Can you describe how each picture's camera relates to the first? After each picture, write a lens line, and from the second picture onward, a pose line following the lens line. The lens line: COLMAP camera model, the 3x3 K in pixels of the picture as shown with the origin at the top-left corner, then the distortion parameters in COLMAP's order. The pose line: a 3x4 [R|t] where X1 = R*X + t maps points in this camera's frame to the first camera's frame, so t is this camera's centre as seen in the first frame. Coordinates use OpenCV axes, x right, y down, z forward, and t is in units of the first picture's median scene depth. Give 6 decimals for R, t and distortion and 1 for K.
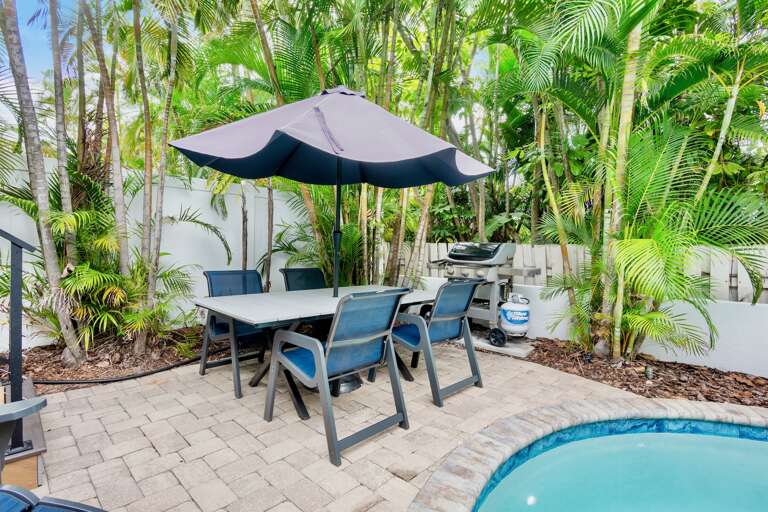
lens RADIAL K [[376.8, 0, 382.9], [0, 376.8, 242.9], [0, 0, 1]] dist [-0.018377, 0.000149]
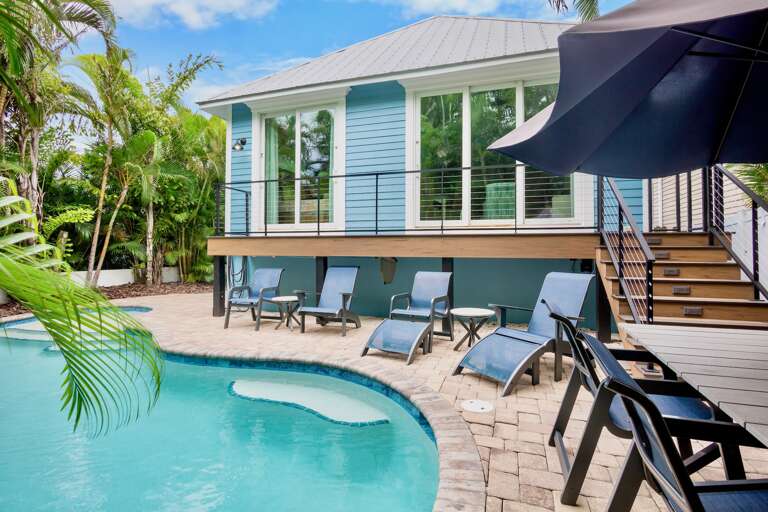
lens RADIAL K [[376.8, 0, 382.9], [0, 376.8, 242.9], [0, 0, 1]] dist [-0.018377, 0.000149]
pose [[-0.899988, -0.003878, -0.435897, 0.494575], [0.003113, 0.999878, -0.015324, -0.019039], [0.435903, -0.015149, -0.899866, 1.039544]]
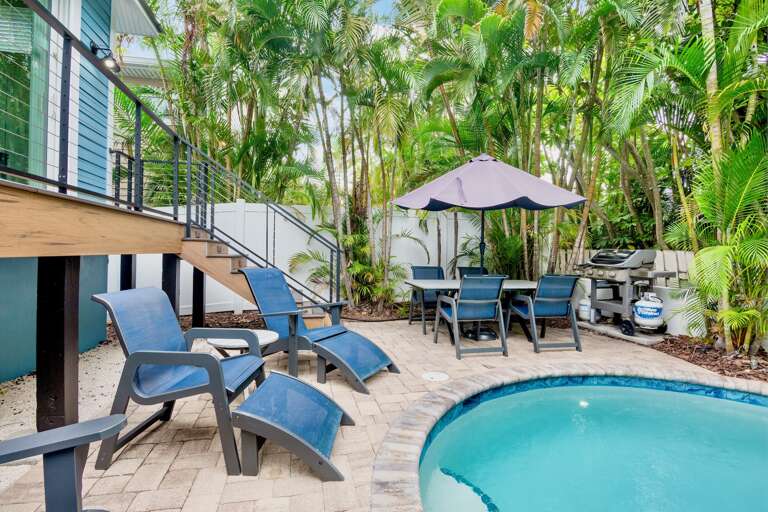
lens RADIAL K [[376.8, 0, 382.9], [0, 376.8, 242.9], [0, 0, 1]] dist [-0.018377, 0.000149]
pose [[0.834010, -0.012164, -0.551615, 0.371974], [0.001152, 0.999793, -0.020304, 0.002006], [0.551748, 0.016299, 0.833852, -0.524467]]
